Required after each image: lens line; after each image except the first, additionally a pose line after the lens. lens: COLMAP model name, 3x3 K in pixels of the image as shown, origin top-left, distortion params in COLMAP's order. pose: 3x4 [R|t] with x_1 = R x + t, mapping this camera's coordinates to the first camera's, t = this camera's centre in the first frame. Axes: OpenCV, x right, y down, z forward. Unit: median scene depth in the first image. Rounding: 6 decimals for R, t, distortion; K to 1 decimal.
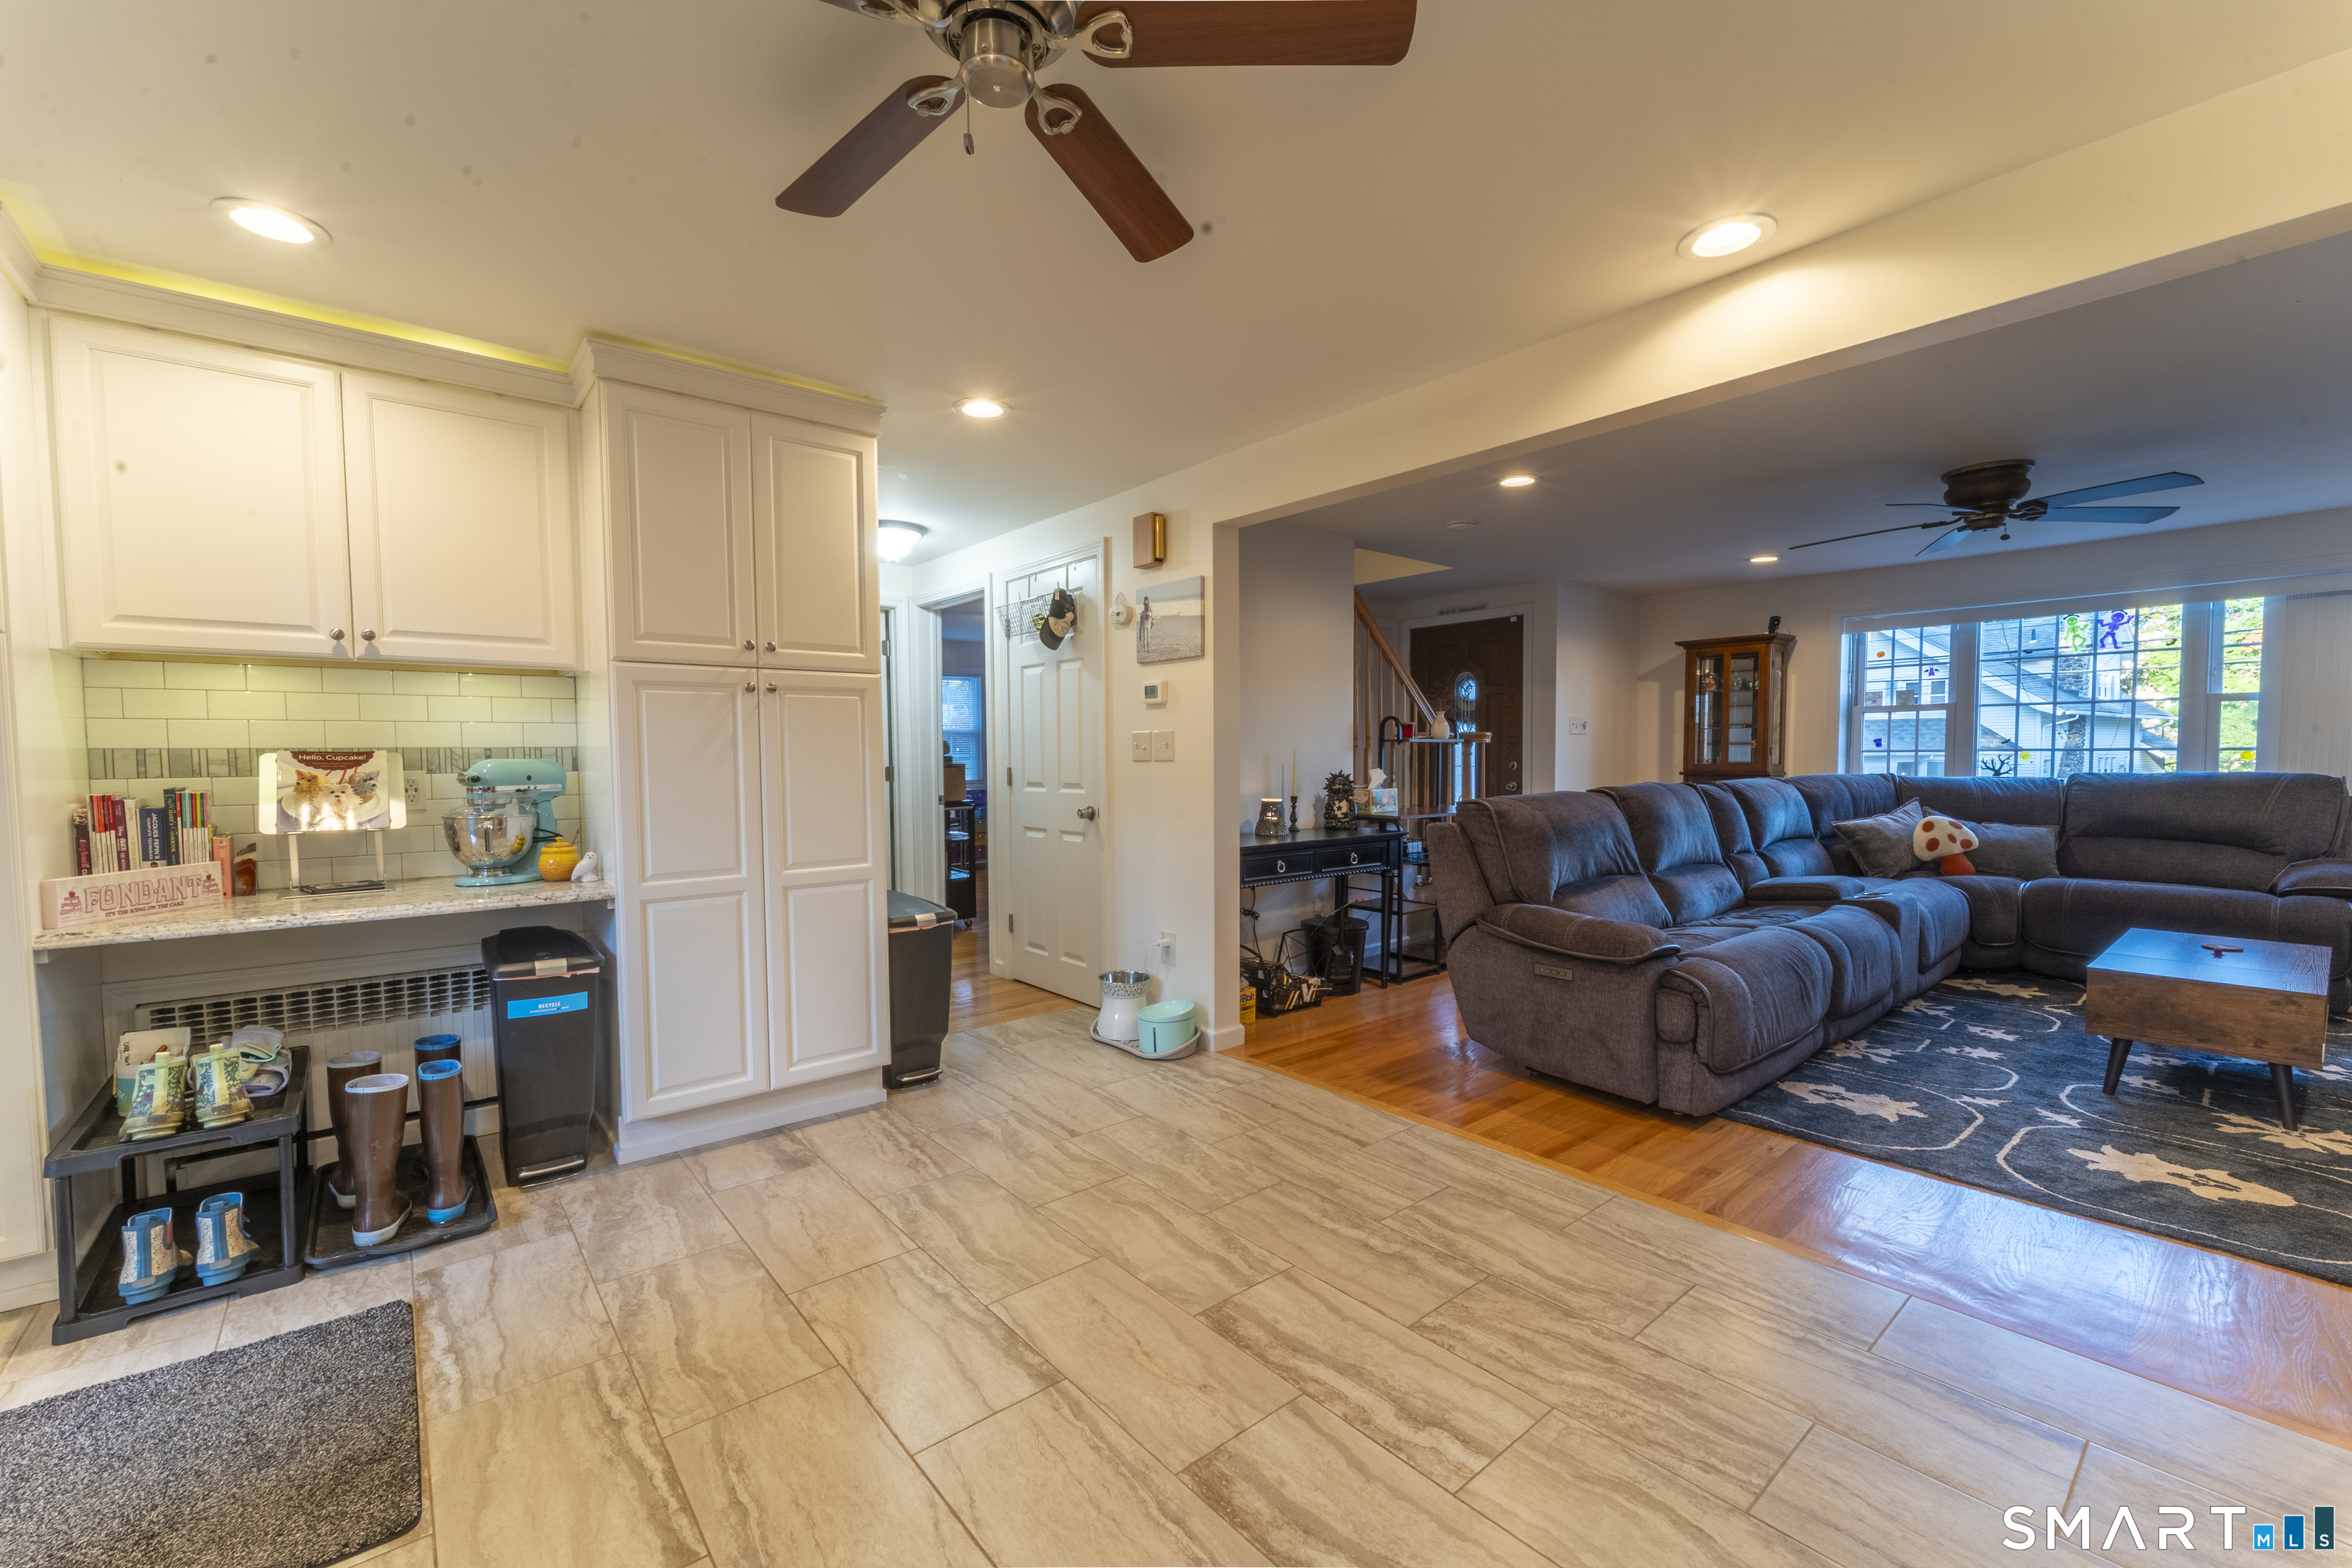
lens RADIAL K [[947.4, 0, 1163.6], [0, 947.4, 798.0], [0, 0, 1]] dist [0.004245, -0.002802]
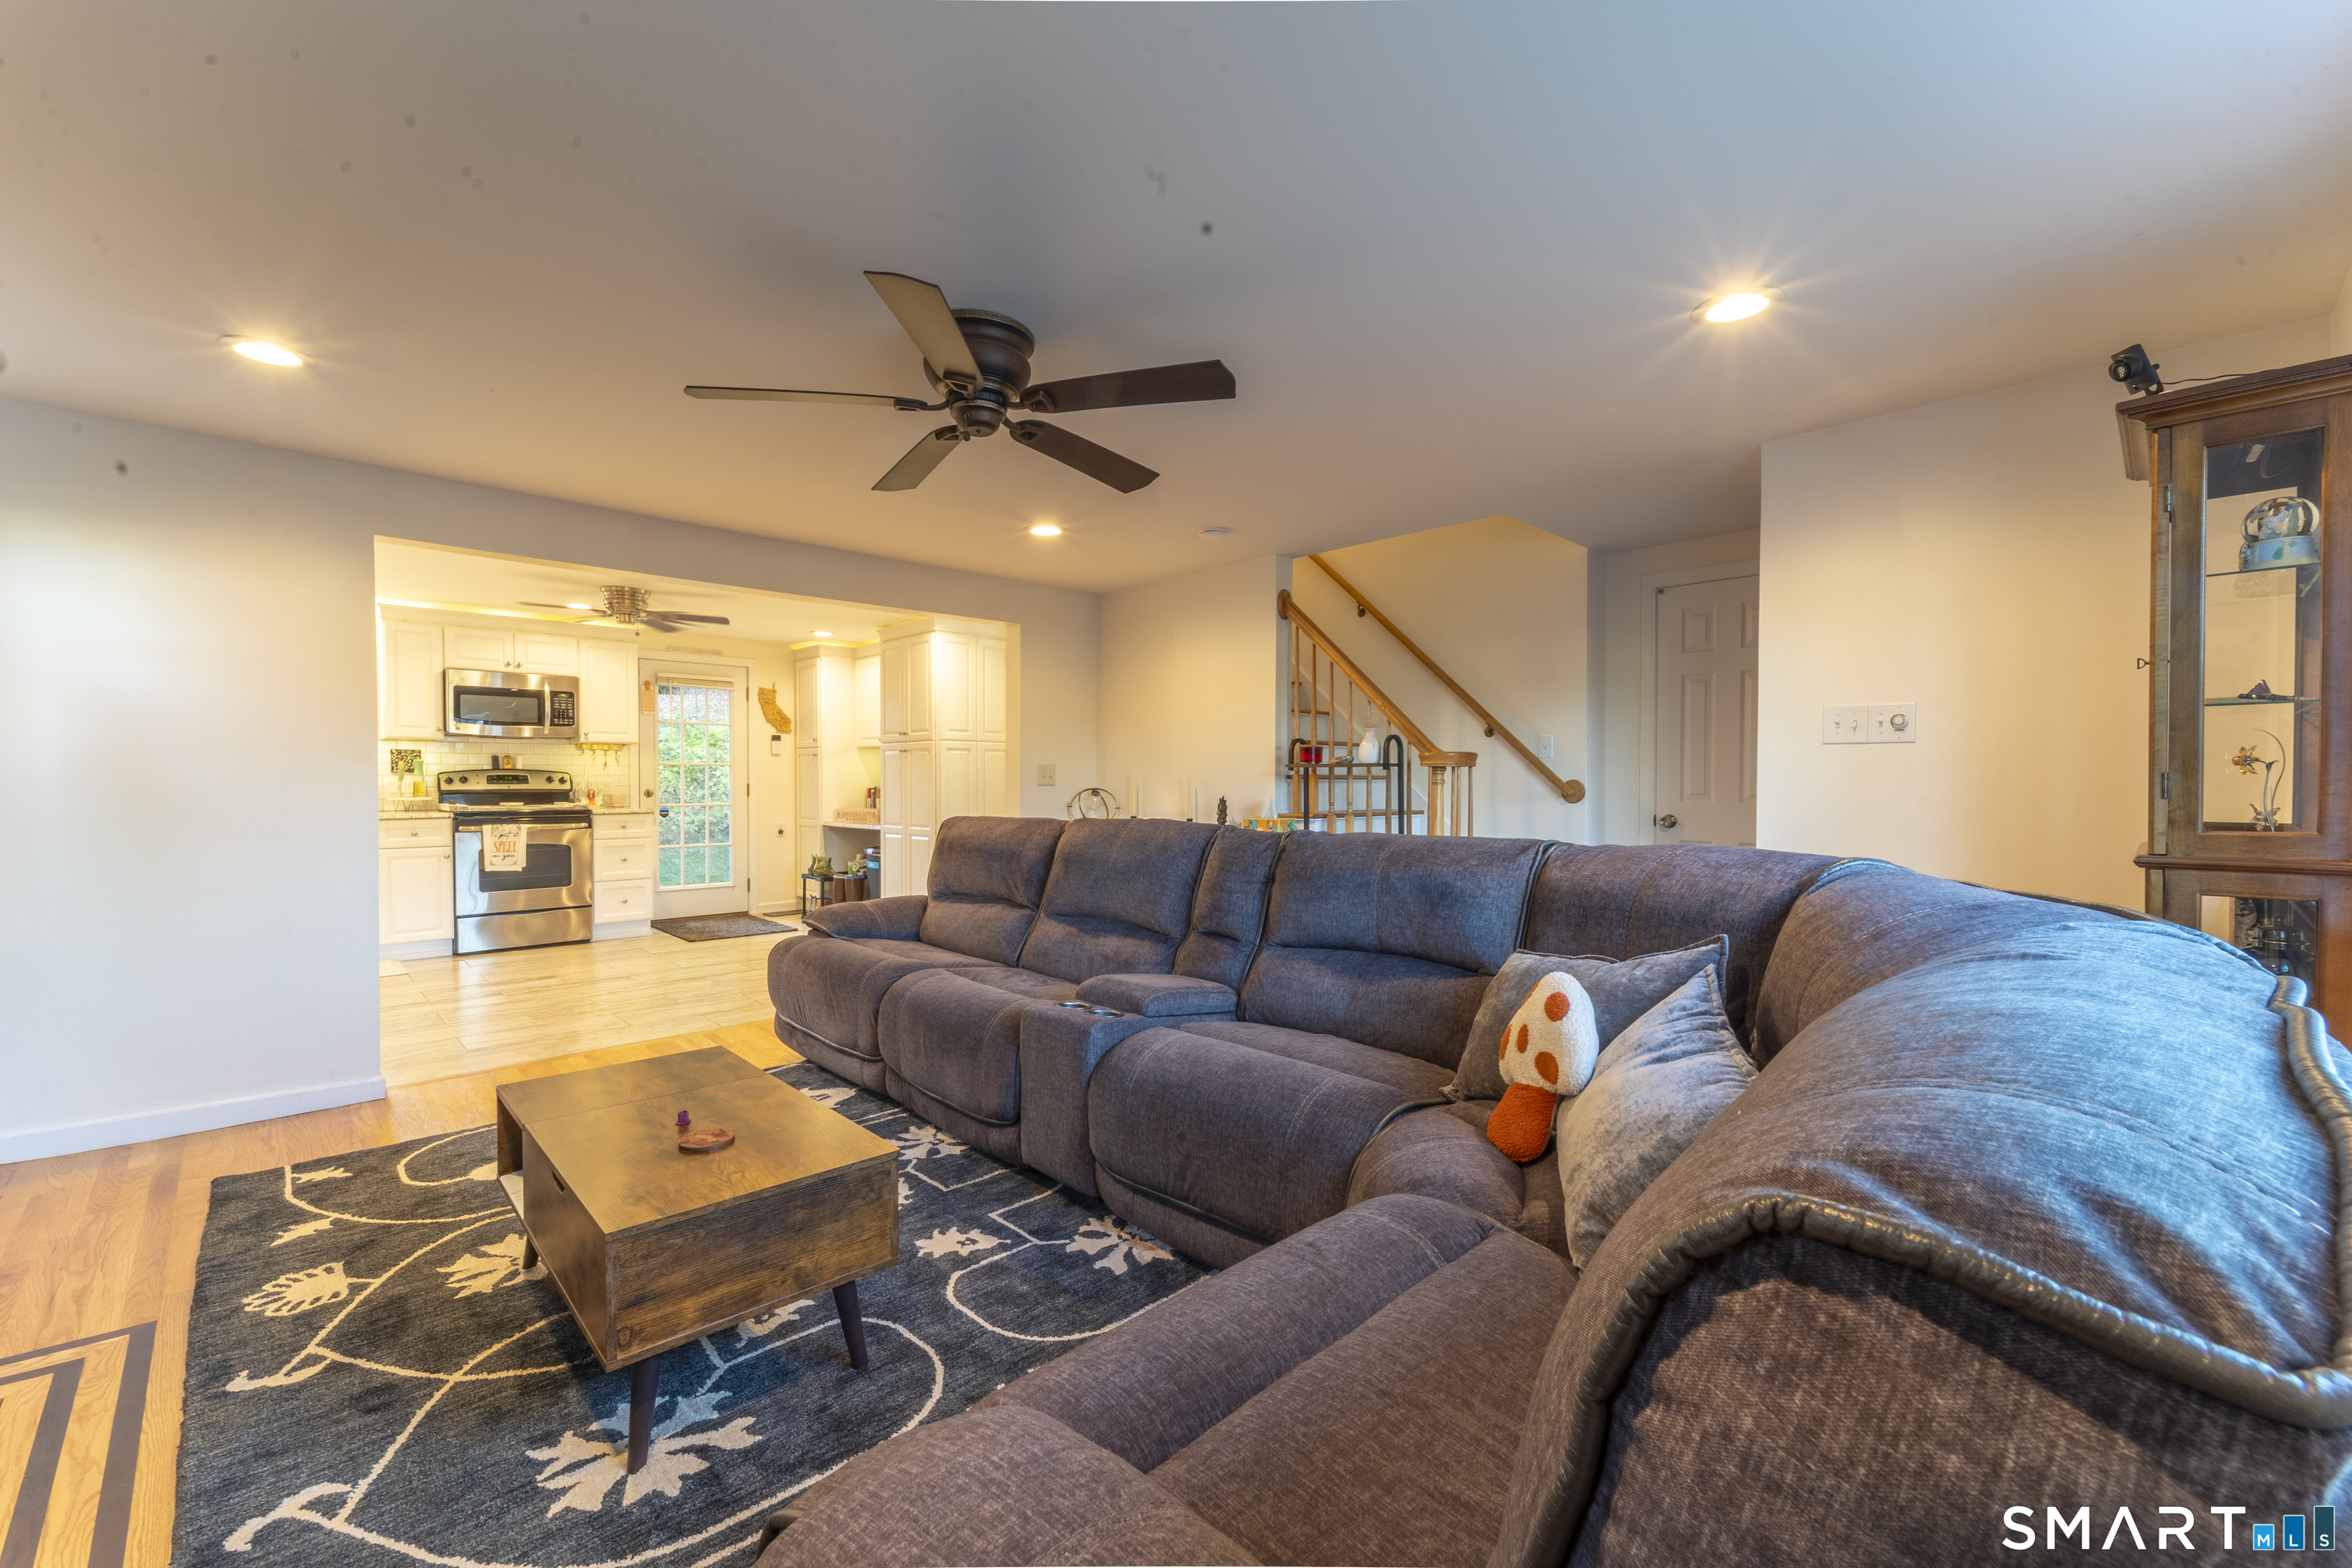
lens RADIAL K [[947.4, 0, 1168.8], [0, 947.4, 794.6], [0, 0, 1]] dist [0.004245, -0.002802]
pose [[0.085114, 0.024782, -0.996063, 2.331864], [-0.047851, 0.998639, 0.020758, -0.096876], [0.995222, 0.045896, 0.086184, 1.669717]]
